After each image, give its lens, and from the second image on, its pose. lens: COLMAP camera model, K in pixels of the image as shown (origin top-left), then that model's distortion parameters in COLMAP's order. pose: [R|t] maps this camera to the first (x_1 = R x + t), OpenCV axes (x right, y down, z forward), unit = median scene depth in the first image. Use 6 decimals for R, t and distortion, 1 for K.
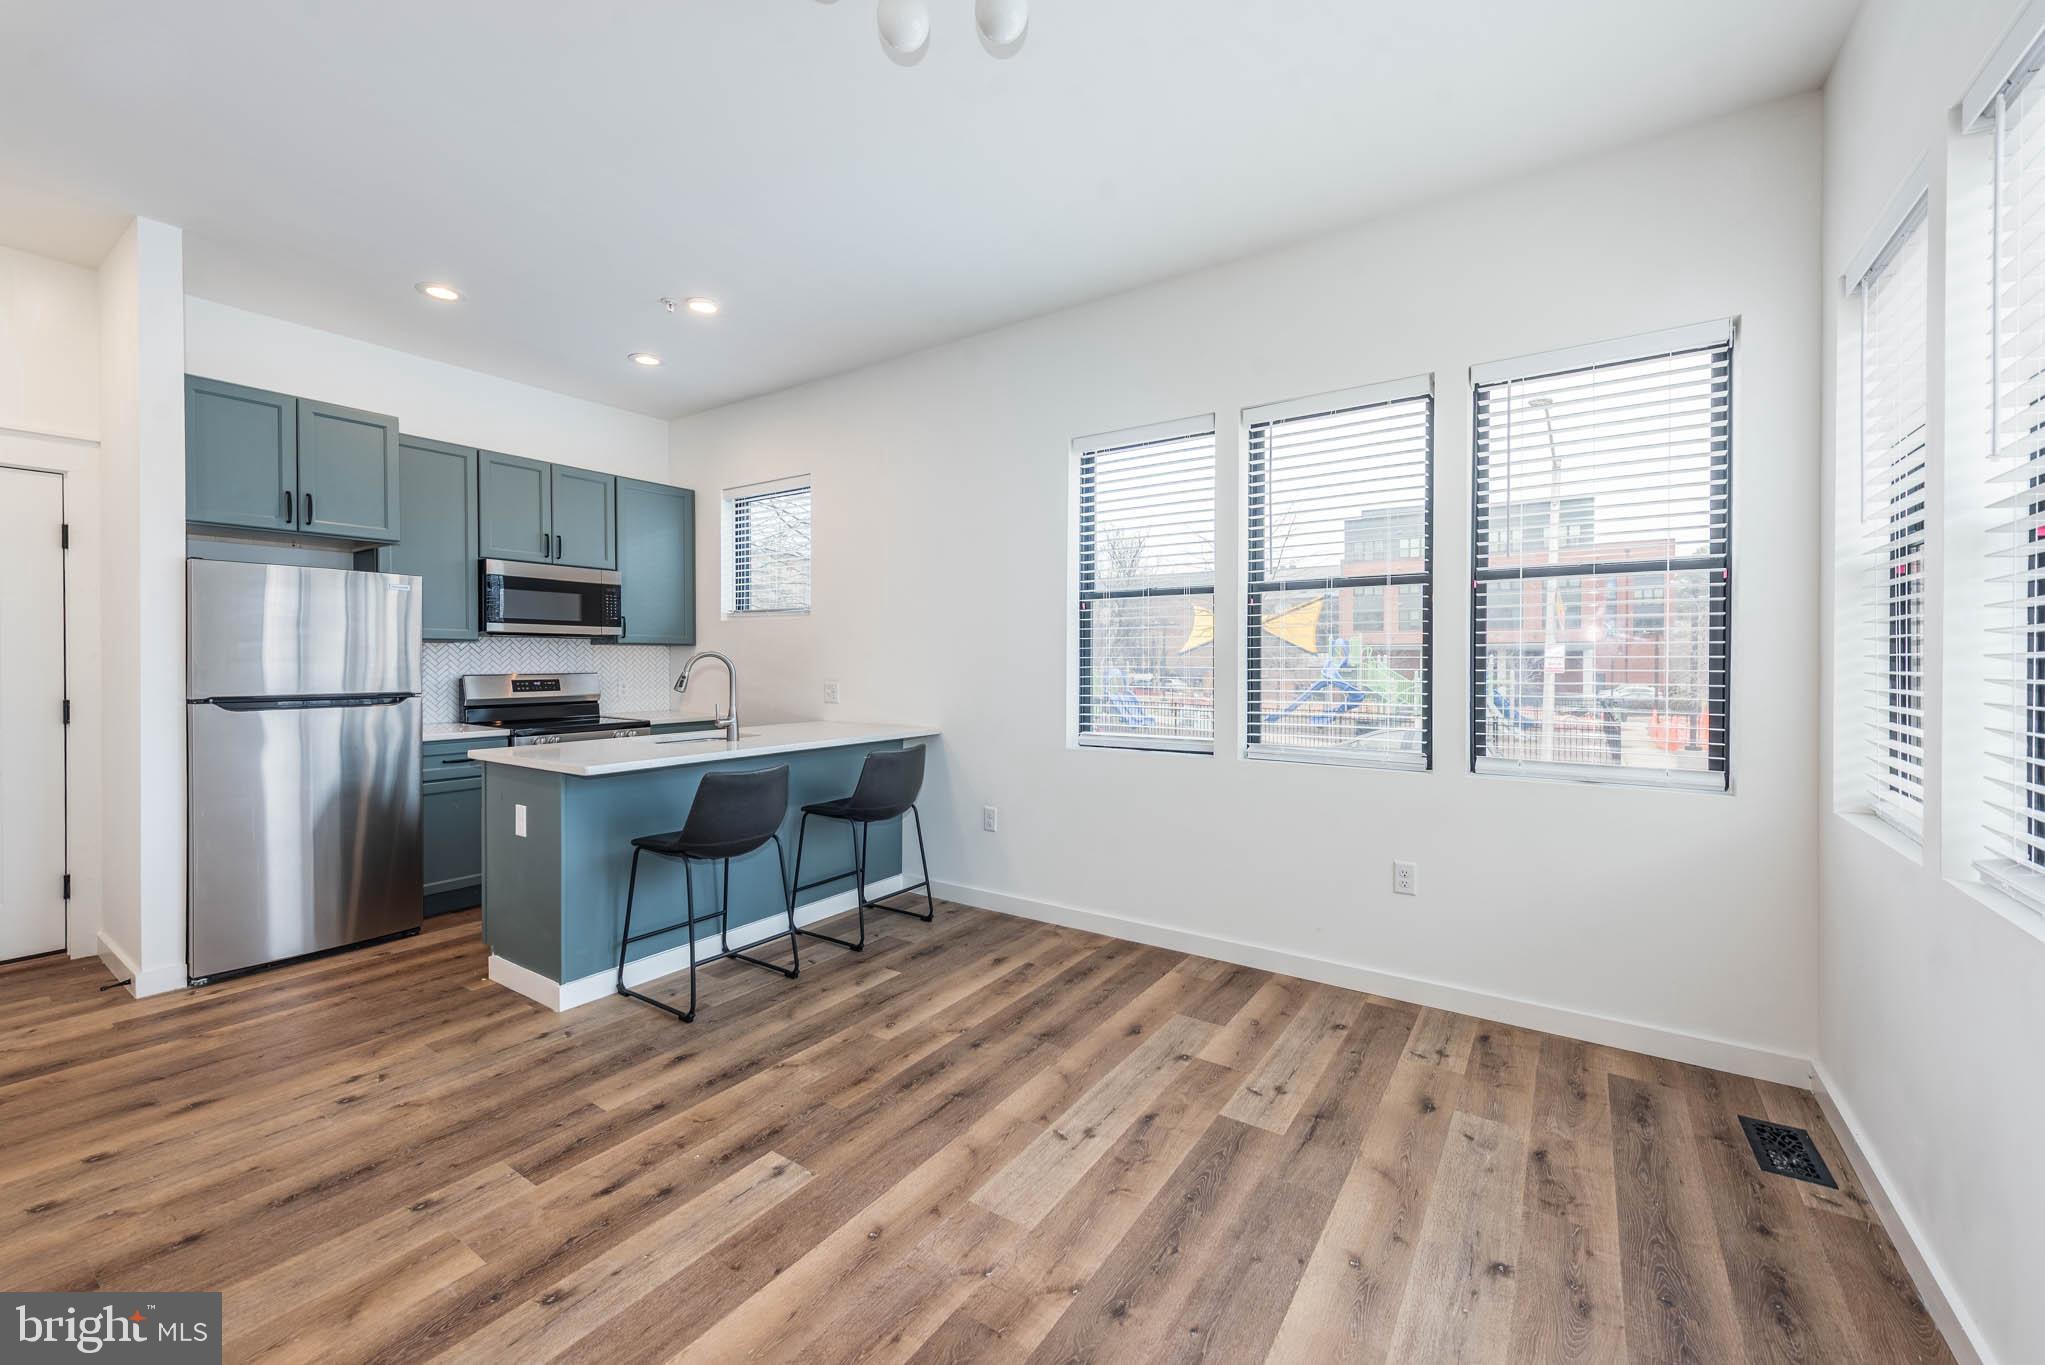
lens RADIAL K [[823.7, 0, 1016.9], [0, 823.7, 660.9], [0, 0, 1]] dist [0.019901, -0.006489]
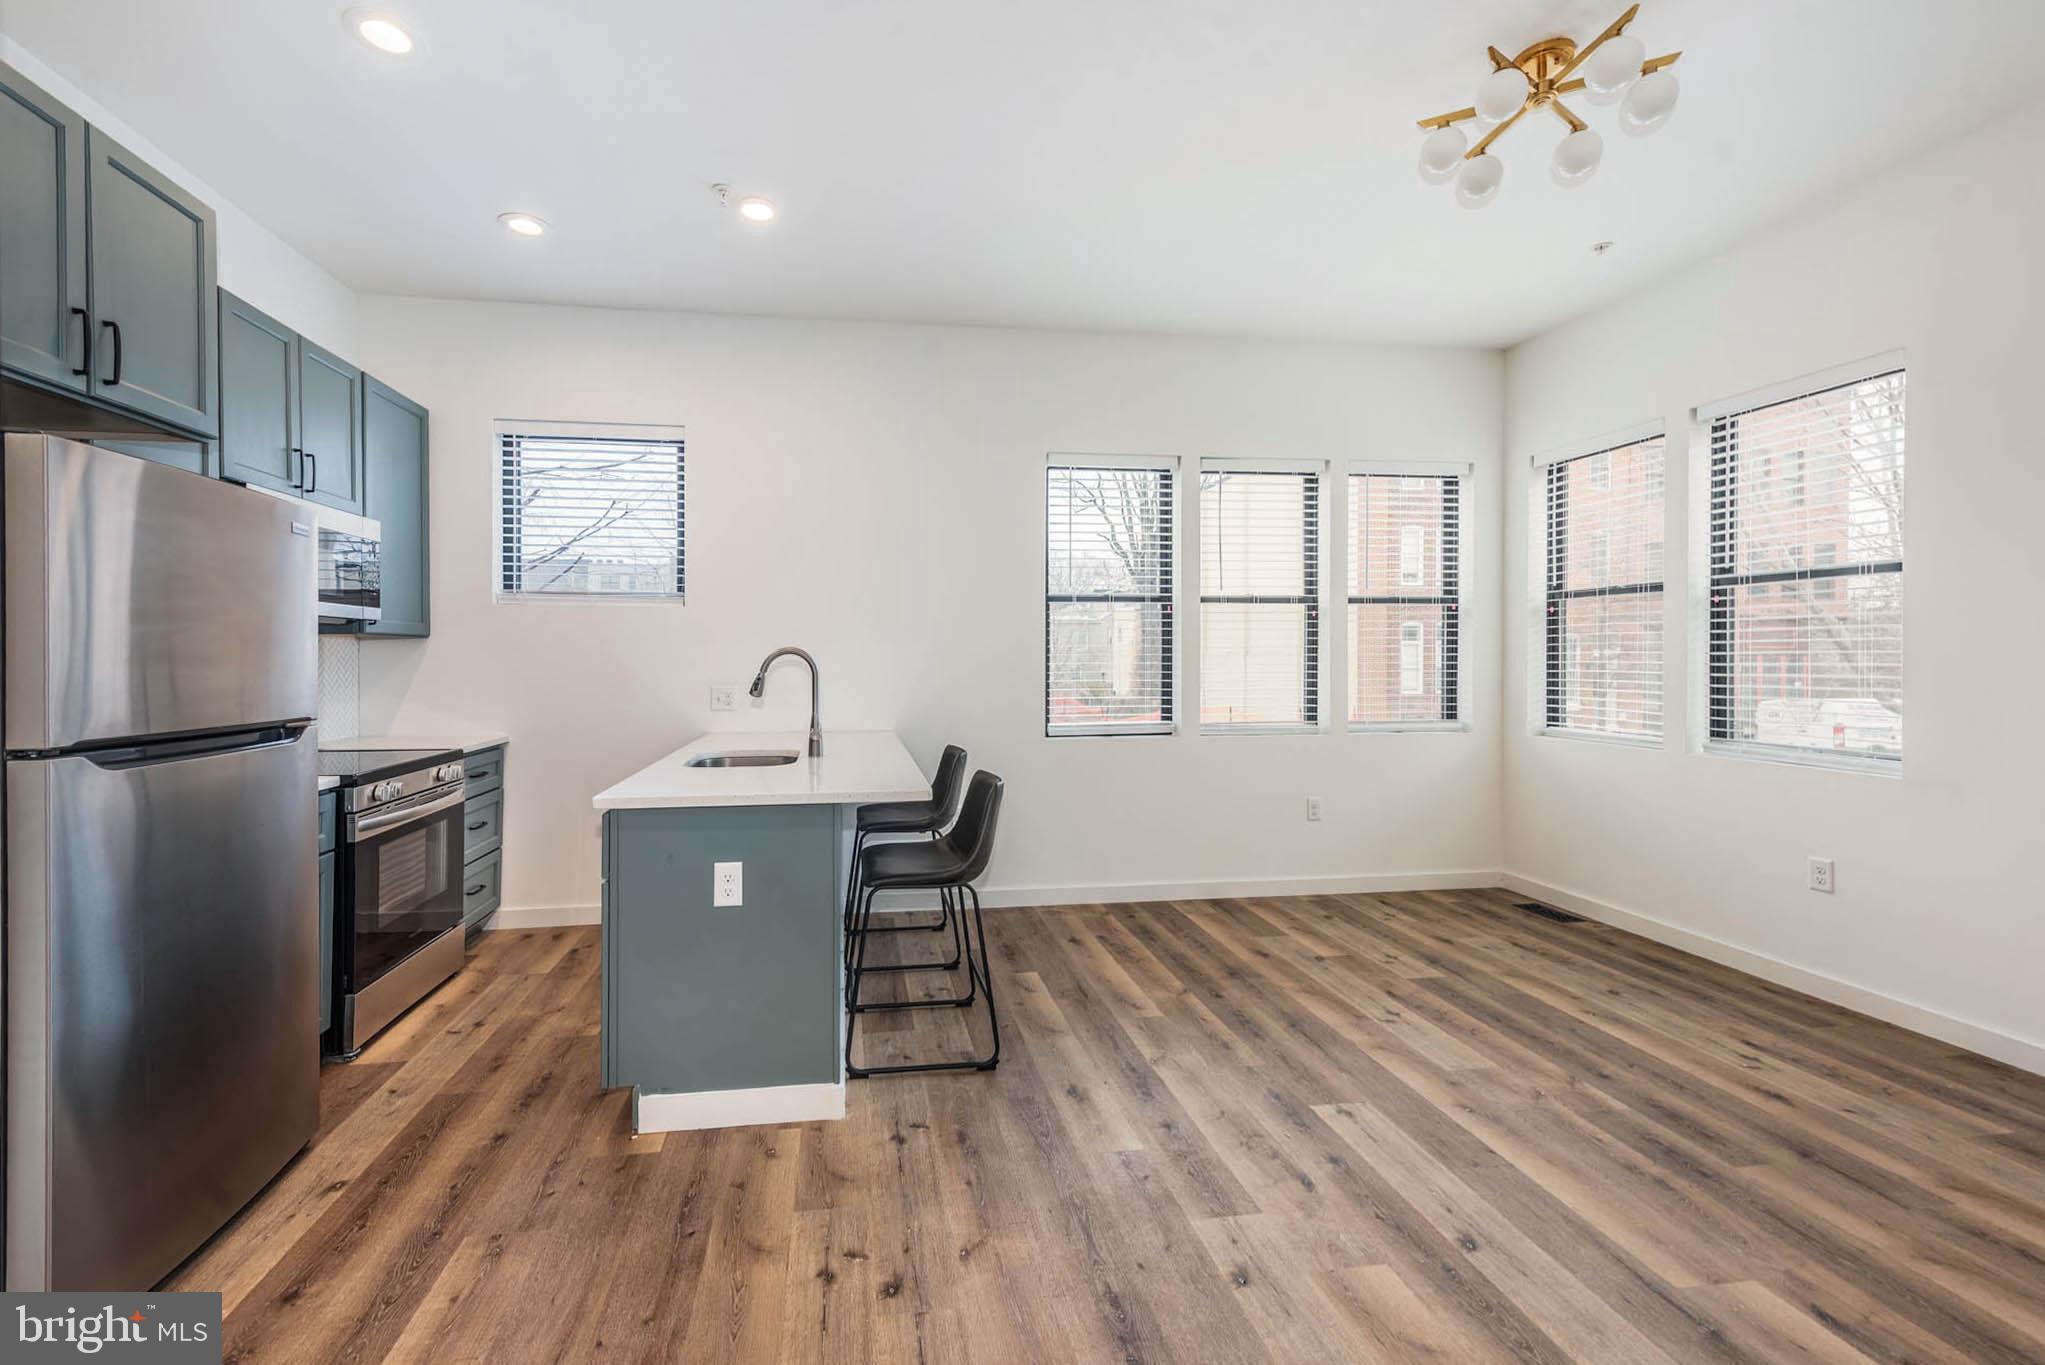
lens RADIAL K [[823.7, 0, 996.0], [0, 823.7, 660.2], [0, 0, 1]] dist [0.019901, -0.006489]
pose [[0.735762, -0.004097, 0.677228, -0.866359], [0.005136, 0.999987, 0.000470, 0.002048], [-0.677221, 0.003132, 0.735773, 0.308871]]
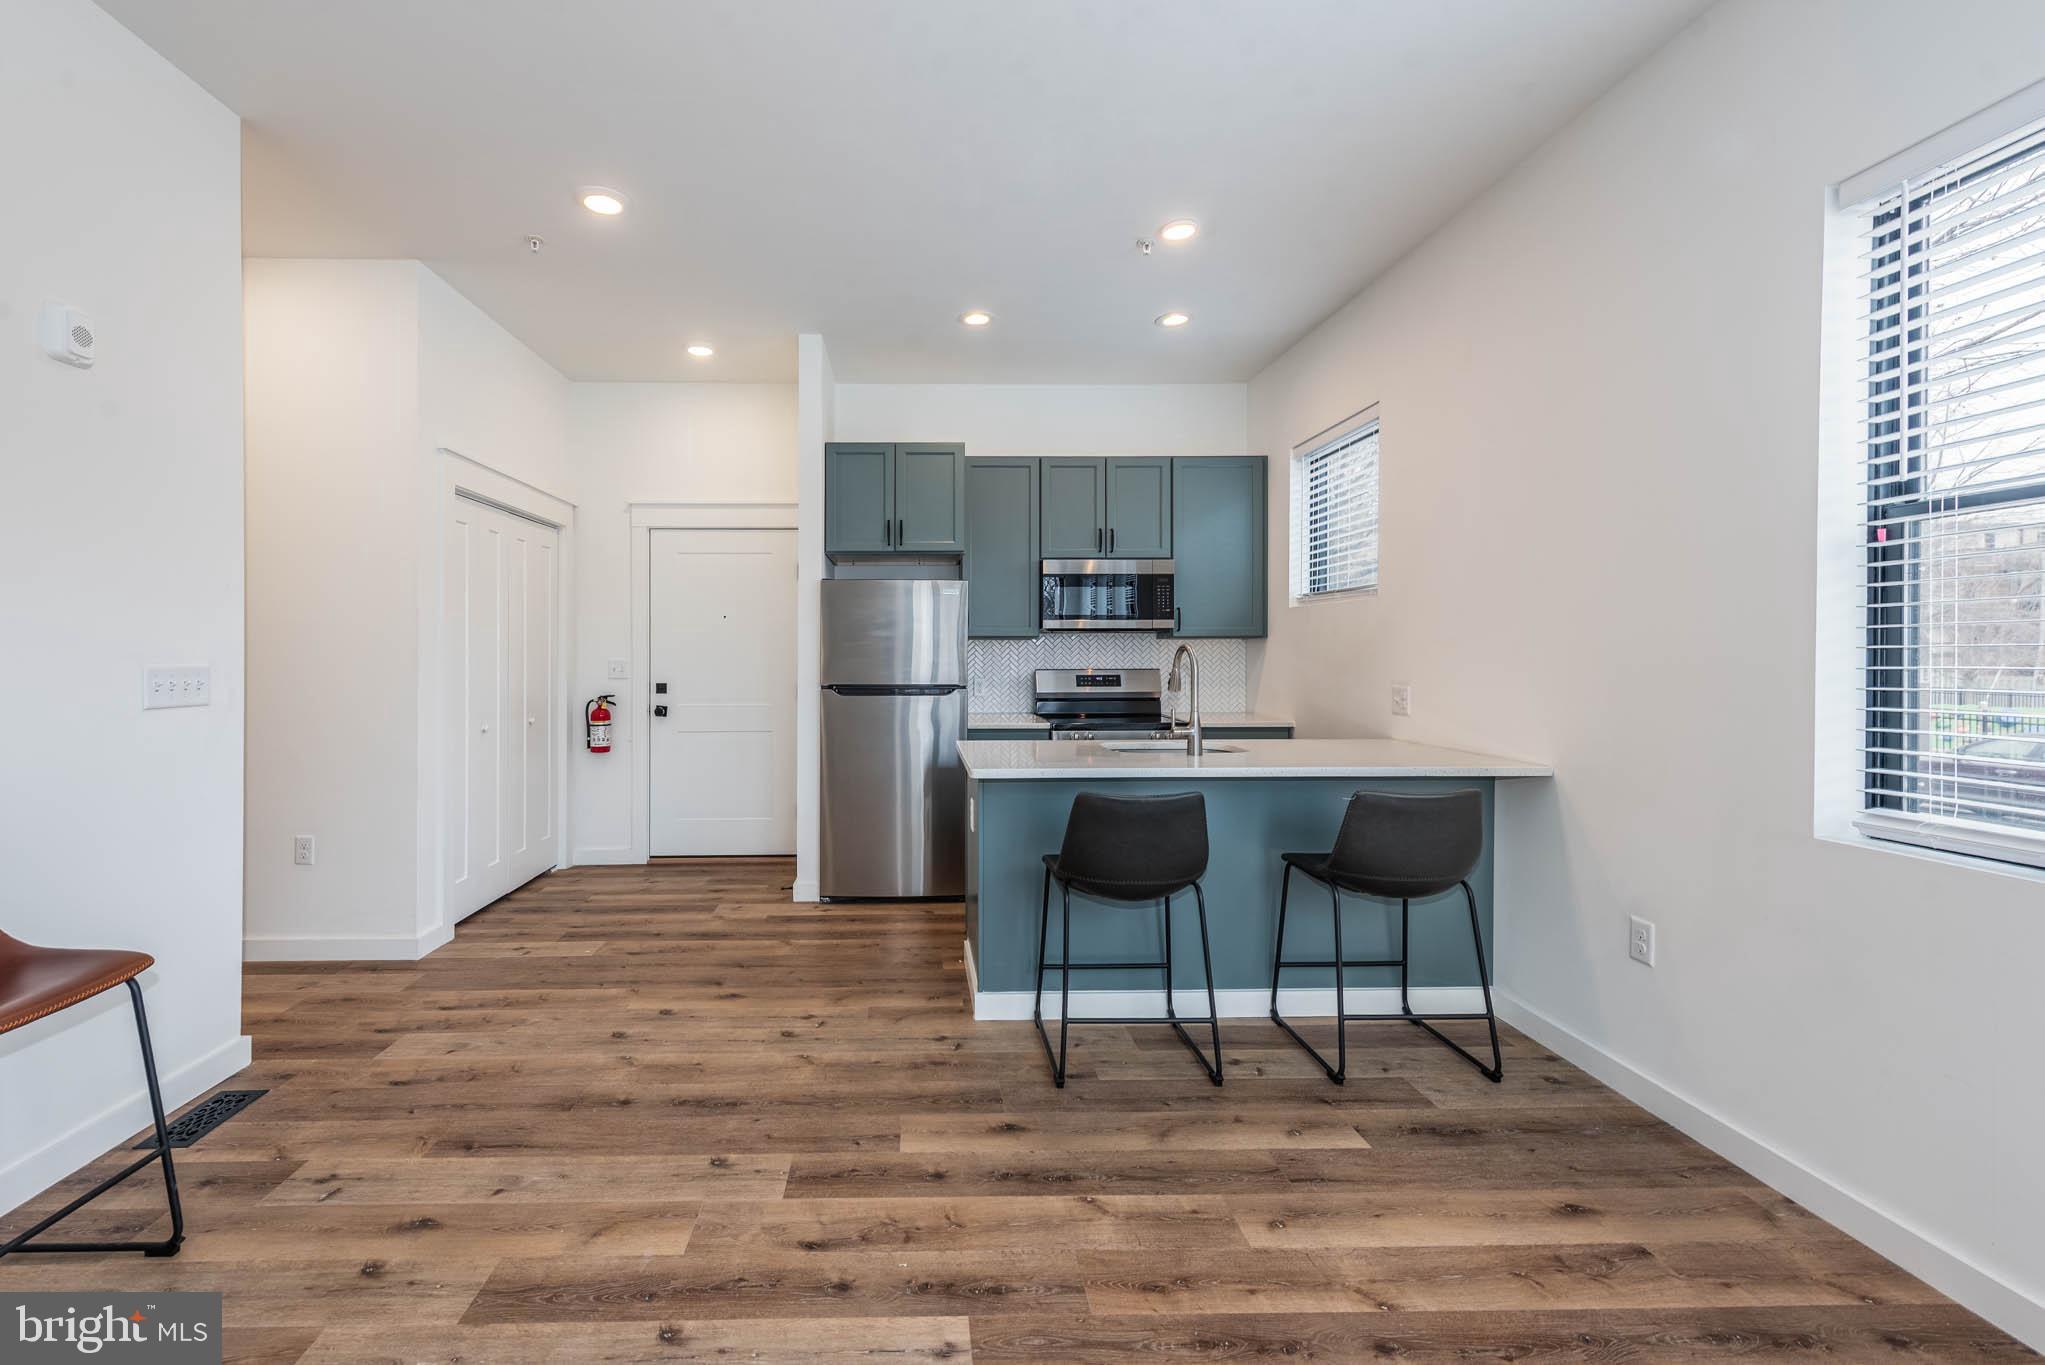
lens RADIAL K [[823.7, 0, 917.1], [0, 823.7, 680.6], [0, 0, 1]] dist [0.019901, -0.006489]
pose [[0.572274, 0.029599, -0.819528, 0.184340], [0.002739, 0.999274, 0.038004, -0.013576], [0.820058, -0.023993, 0.571777, 0.351736]]
